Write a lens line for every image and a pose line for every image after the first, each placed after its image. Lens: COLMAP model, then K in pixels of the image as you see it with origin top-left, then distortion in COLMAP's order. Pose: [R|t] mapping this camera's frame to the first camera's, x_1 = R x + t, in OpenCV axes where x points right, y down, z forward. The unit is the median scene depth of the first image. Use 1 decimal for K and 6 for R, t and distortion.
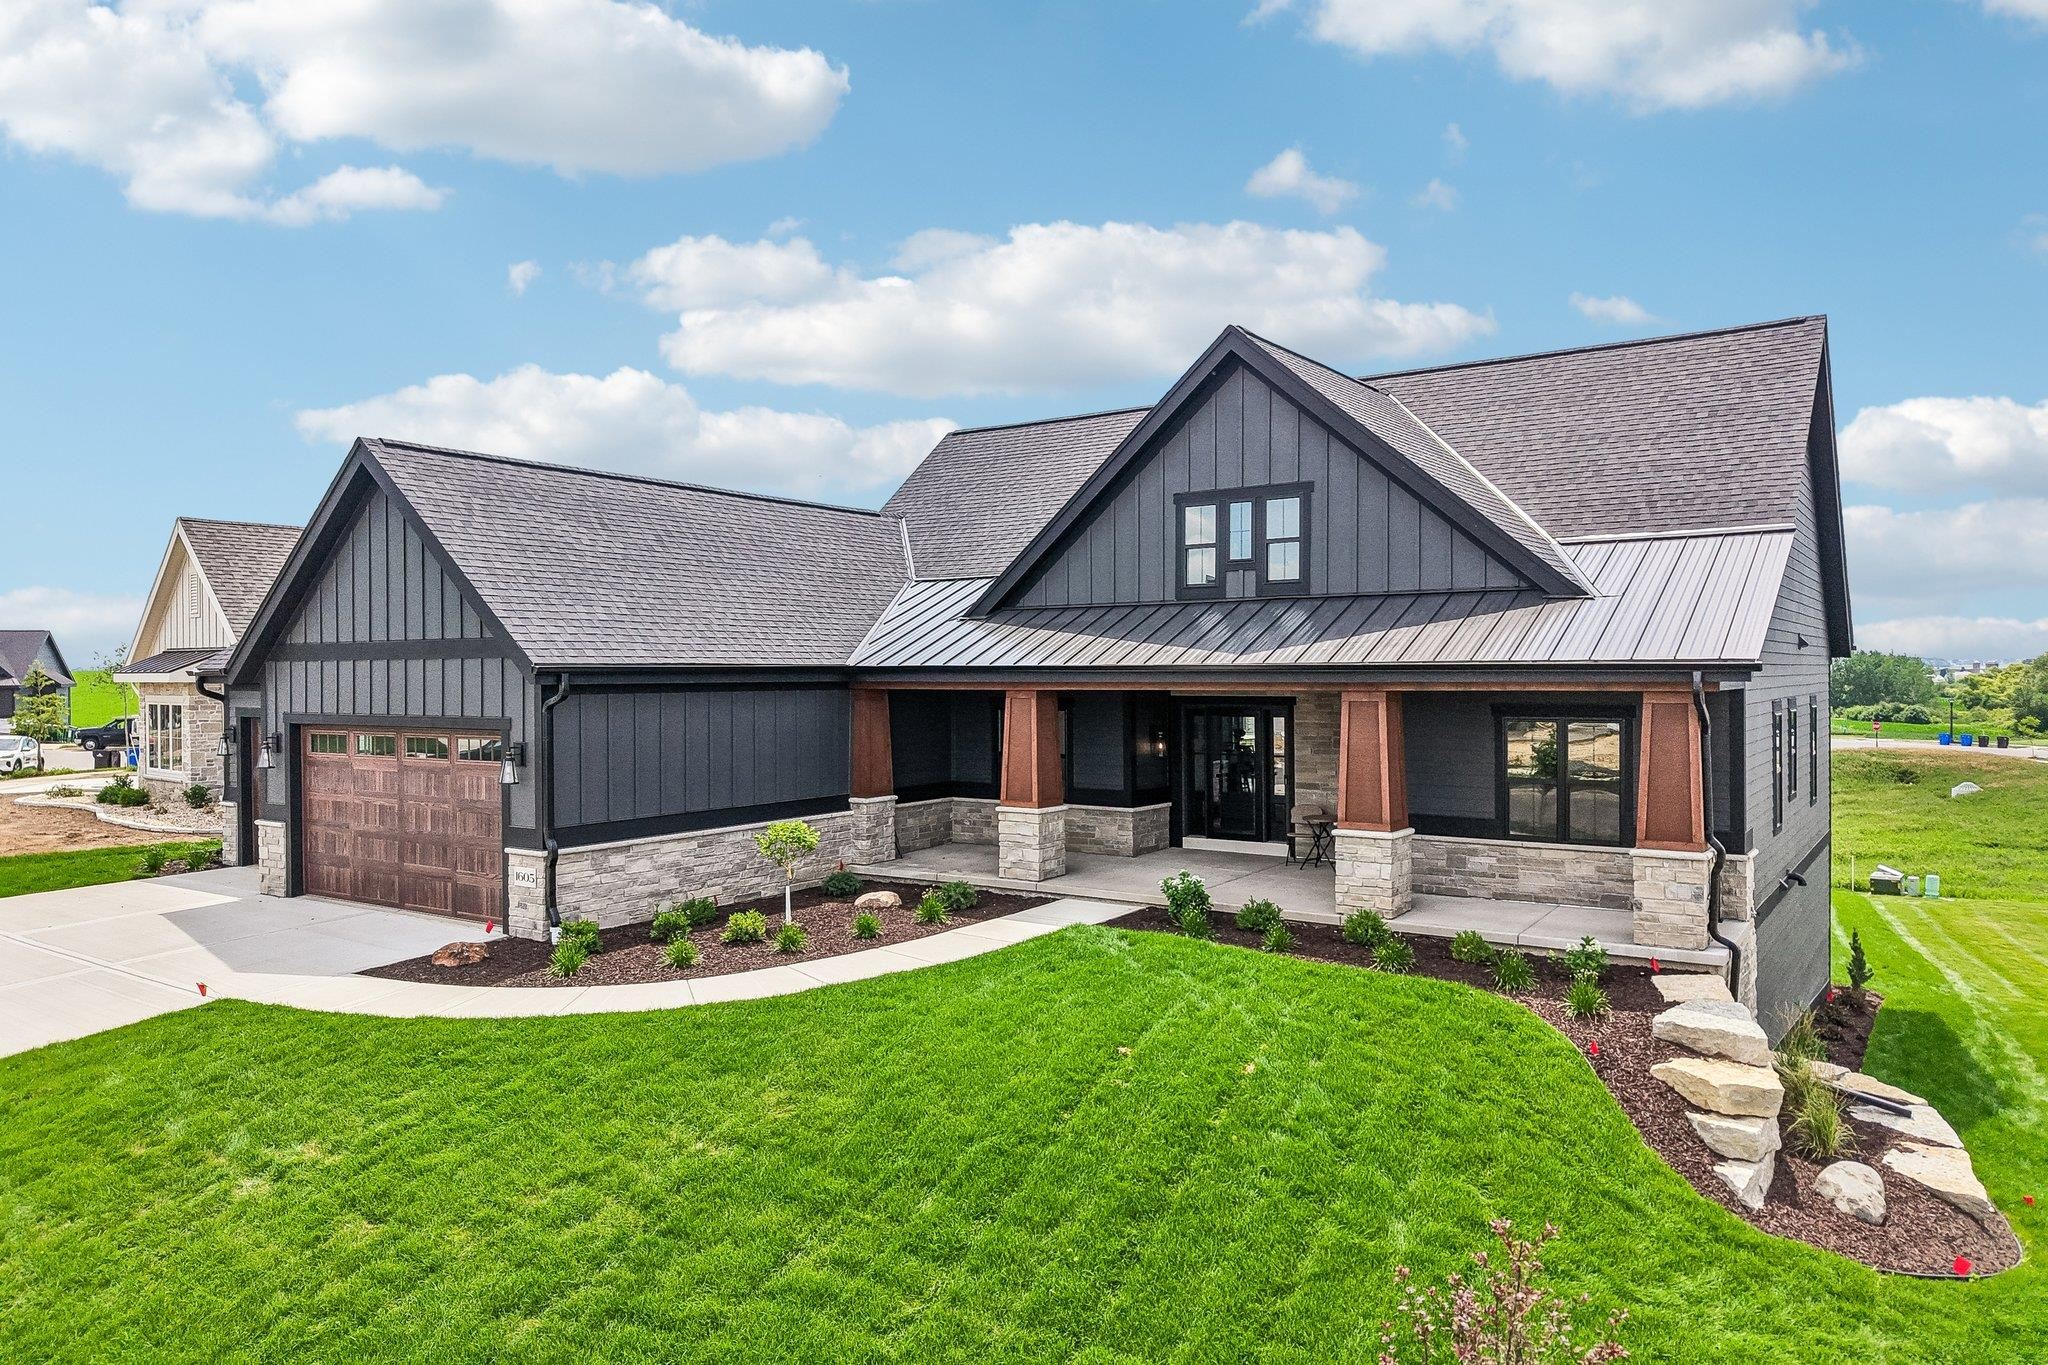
lens RADIAL K [[1393.9, 0, 982.3], [0, 1393.9, 679.3], [0, 0, 1]] dist [0.048658, -0.071640]
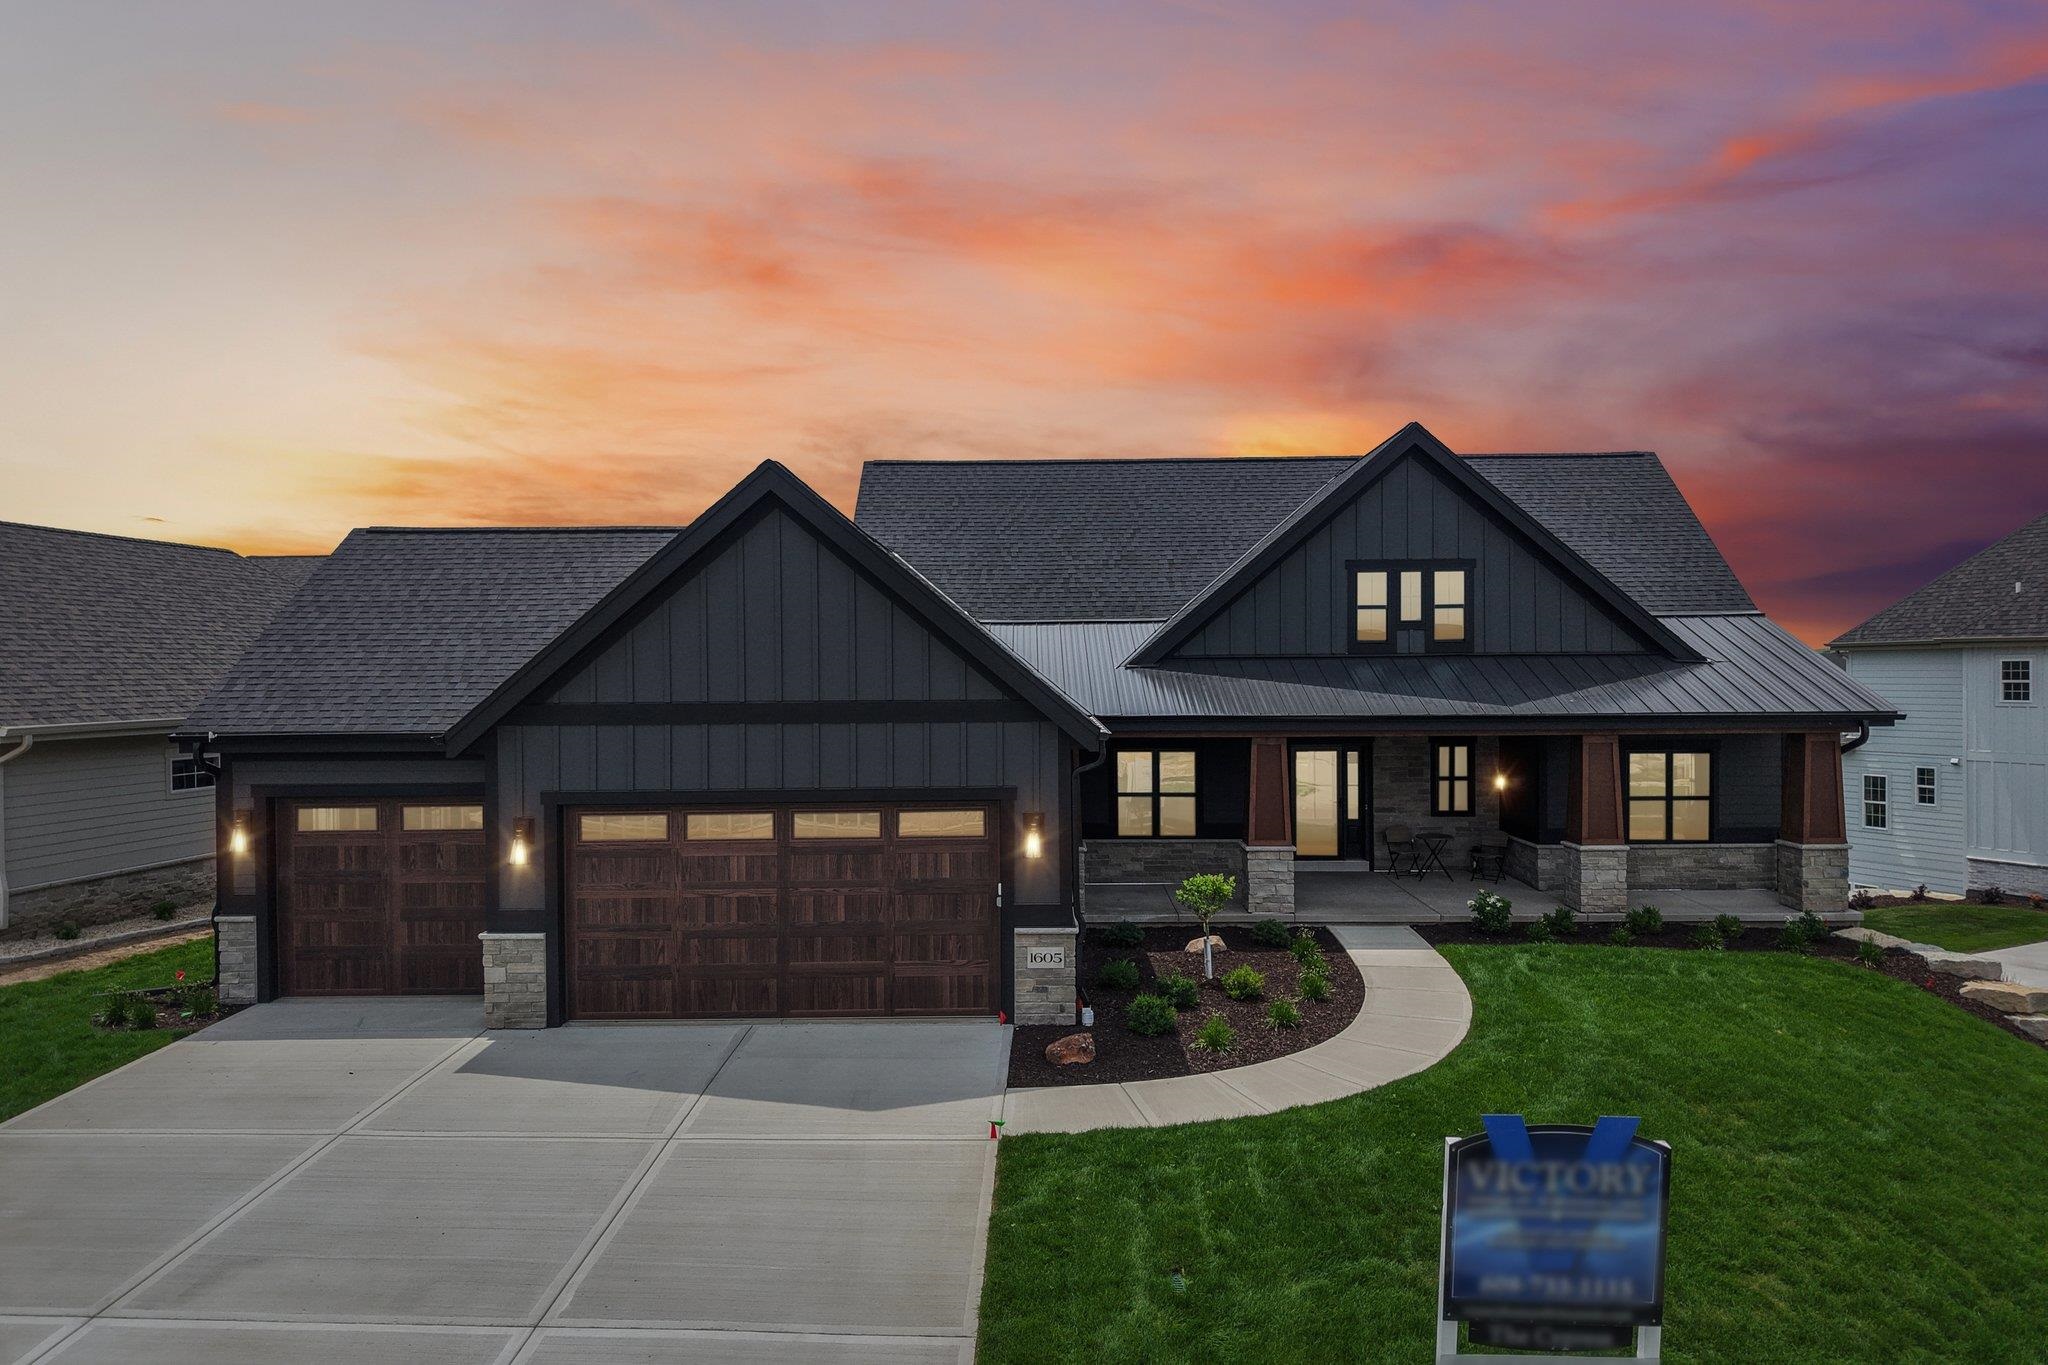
lens RADIAL K [[1396.8, 0, 1029.5], [0, 1396.8, 730.3], [0, 0, 1]] dist [-0.001748, -0.000343]
pose [[0.822358, -0.023043, 0.568503, -0.757526], [0.005605, 0.999459, 0.032404, -0.034549], [-0.568942, -0.023461, 0.822043, 0.226572]]
